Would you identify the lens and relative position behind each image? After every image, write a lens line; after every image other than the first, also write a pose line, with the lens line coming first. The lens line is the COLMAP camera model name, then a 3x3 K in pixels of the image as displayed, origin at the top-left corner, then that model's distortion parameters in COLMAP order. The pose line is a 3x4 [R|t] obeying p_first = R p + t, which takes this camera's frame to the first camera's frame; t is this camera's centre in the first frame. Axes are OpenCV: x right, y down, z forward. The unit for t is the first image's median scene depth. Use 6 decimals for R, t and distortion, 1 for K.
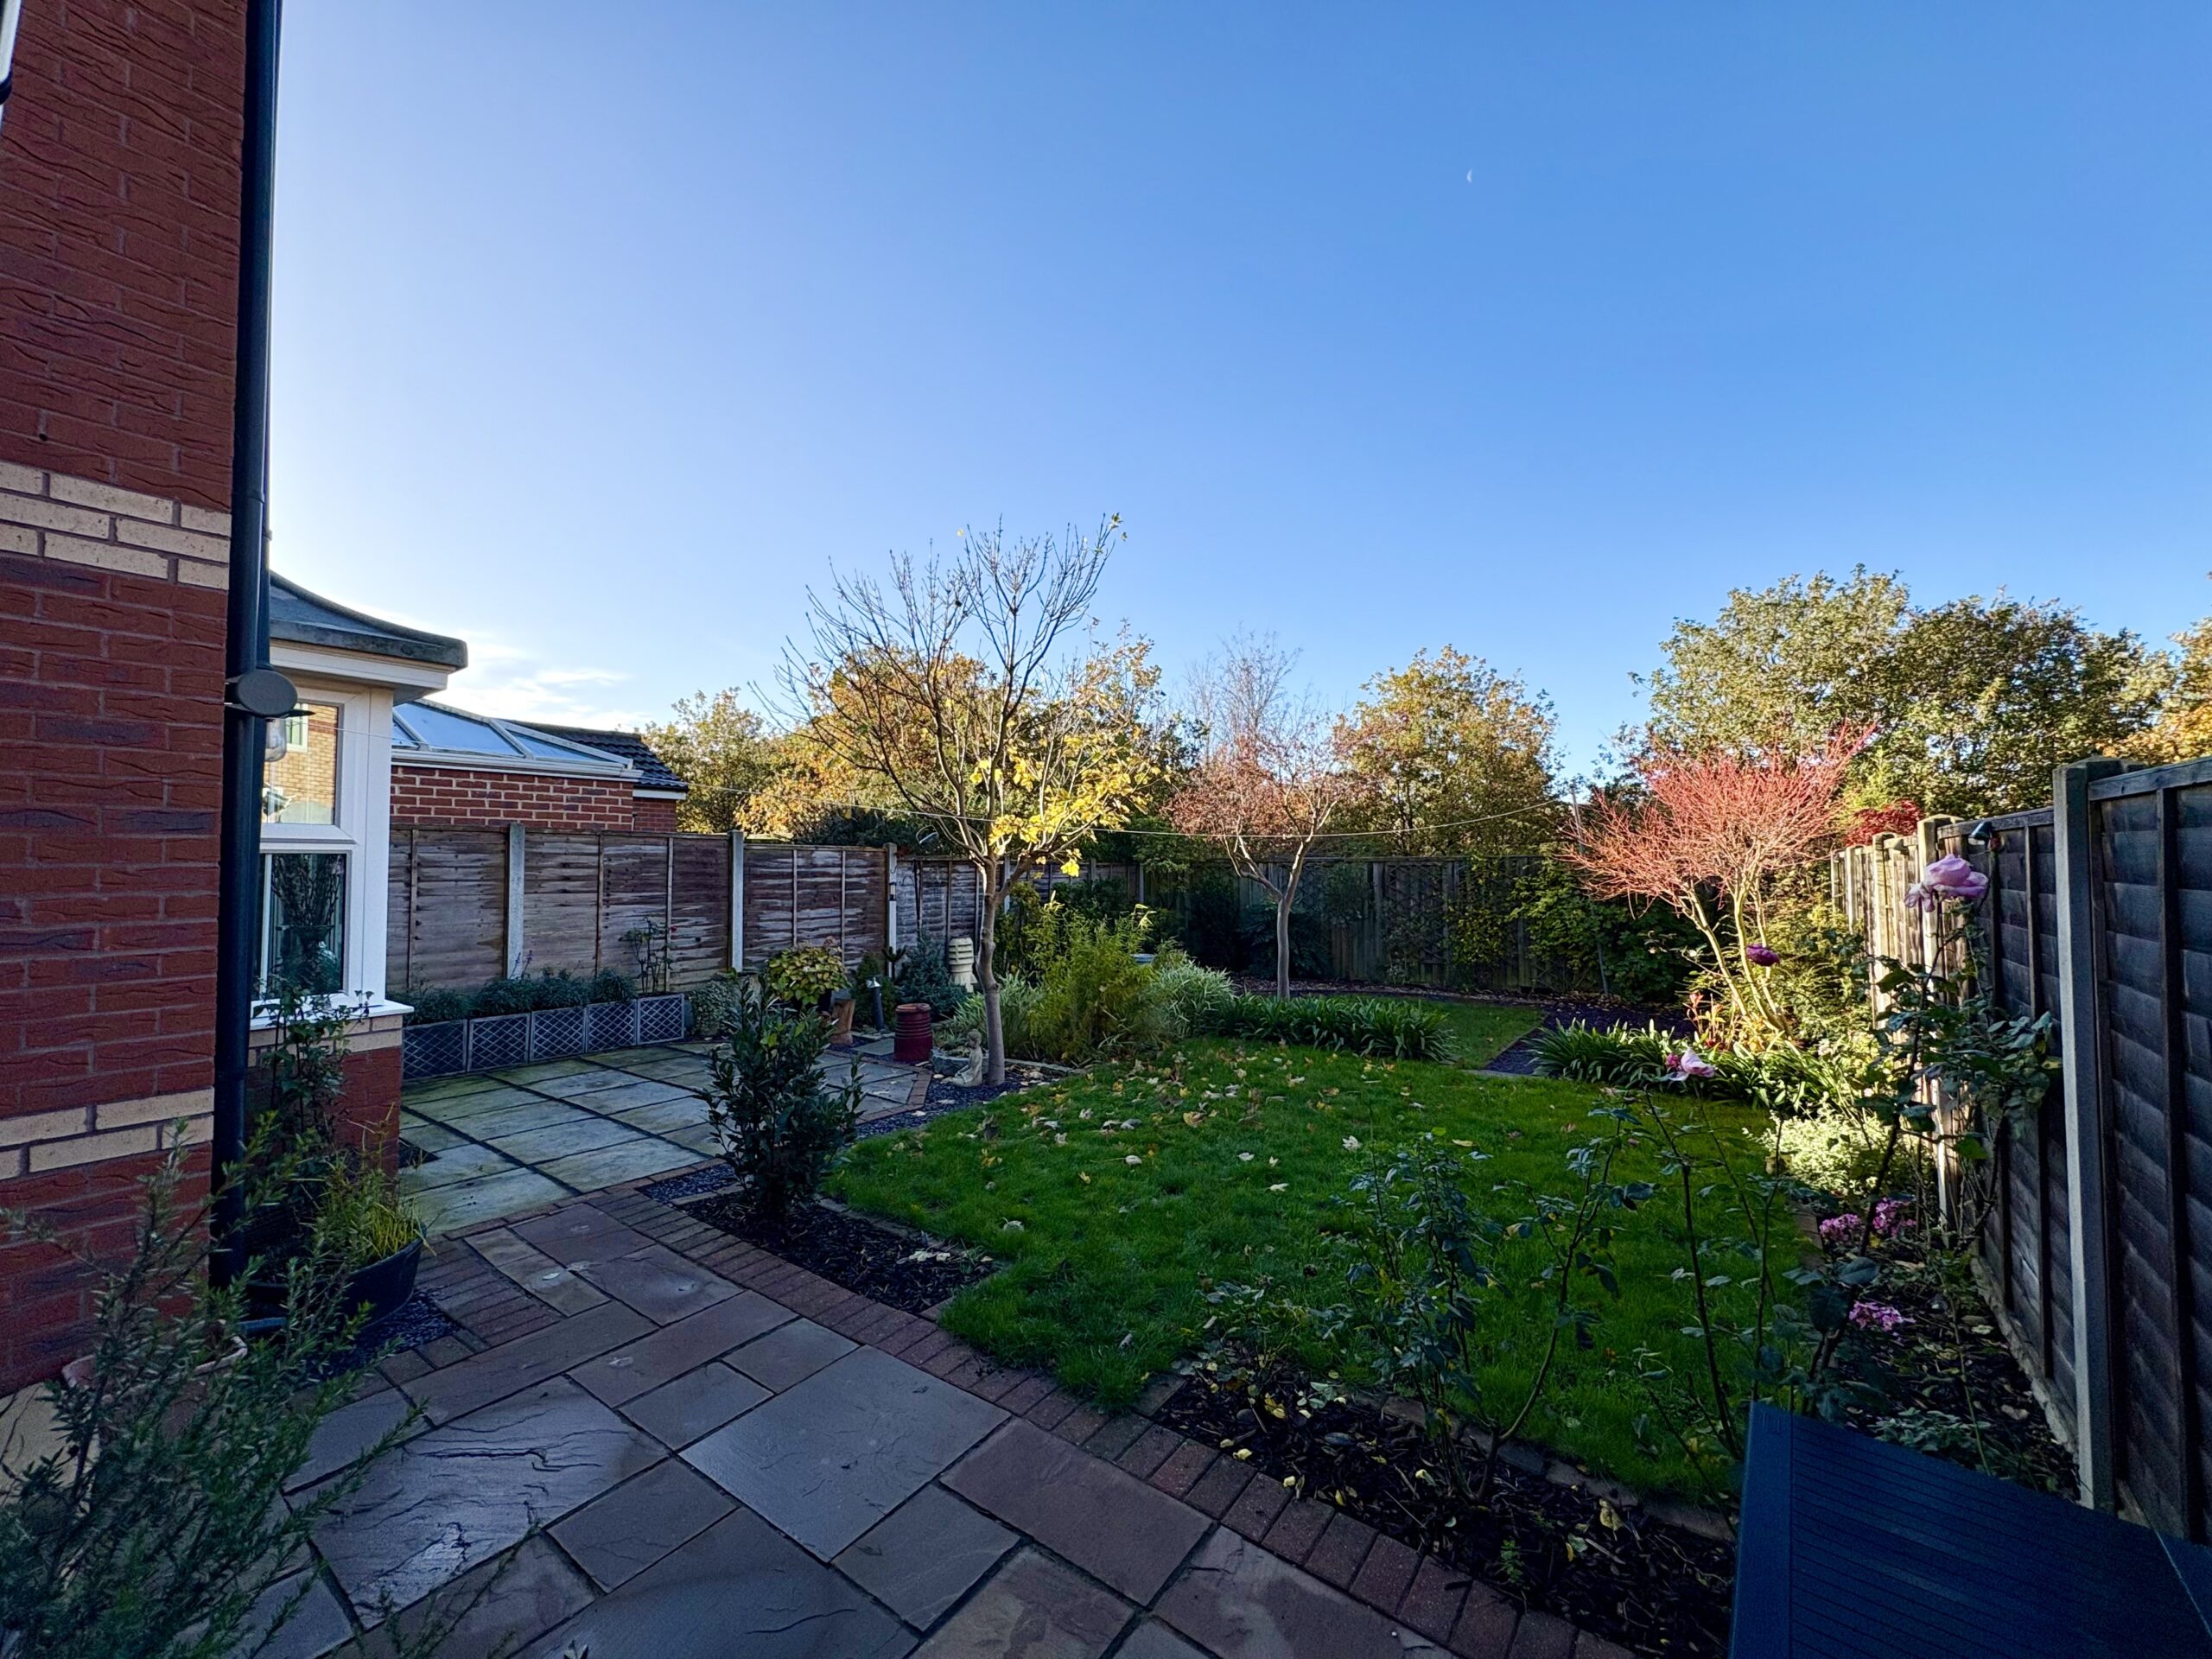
lens RADIAL K [[881.9, 0, 1099.5], [0, 881.9, 835.4], [0, 0, 1]] dist [0.001538, -0.000063]
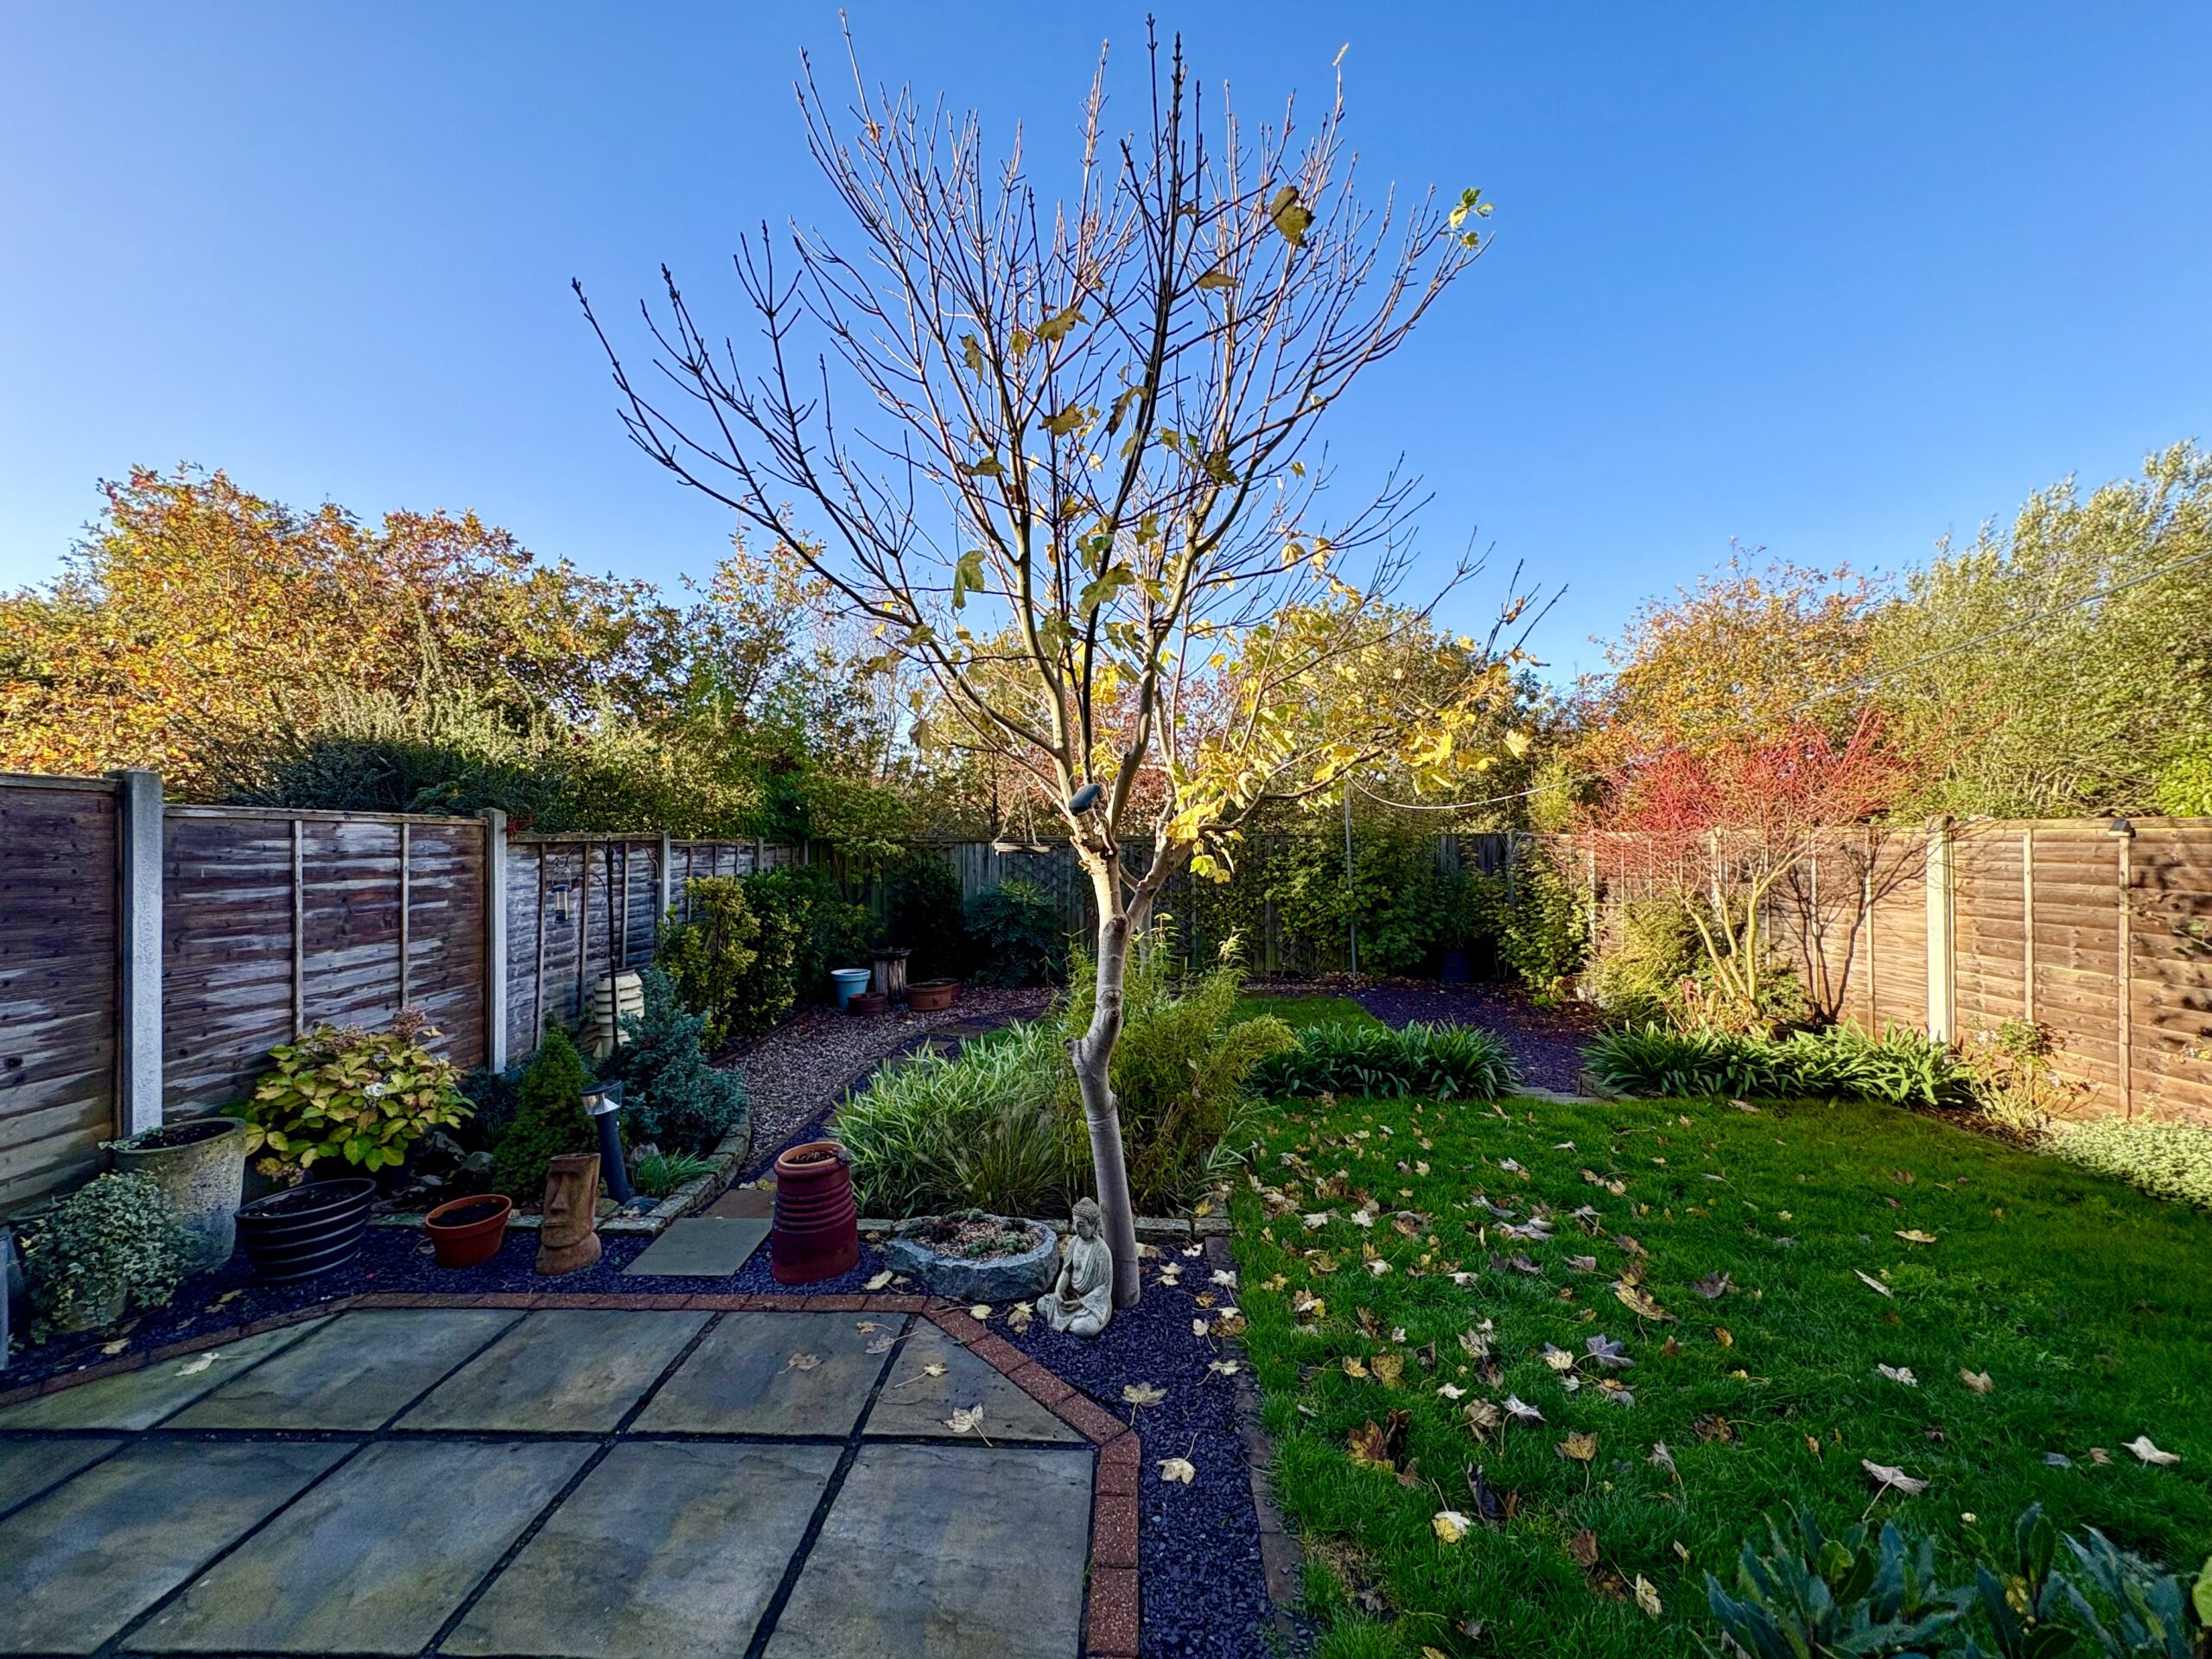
lens RADIAL K [[881.9, 0, 1111.1], [0, 881.9, 825.3], [0, 0, 1]] dist [0.001538, -0.000063]
pose [[0.813204, 0.007862, 0.581925, -0.278778], [-0.016303, 0.999824, 0.009274, 0.008646], [-0.581750, -0.017029, 0.813190, 0.411428]]
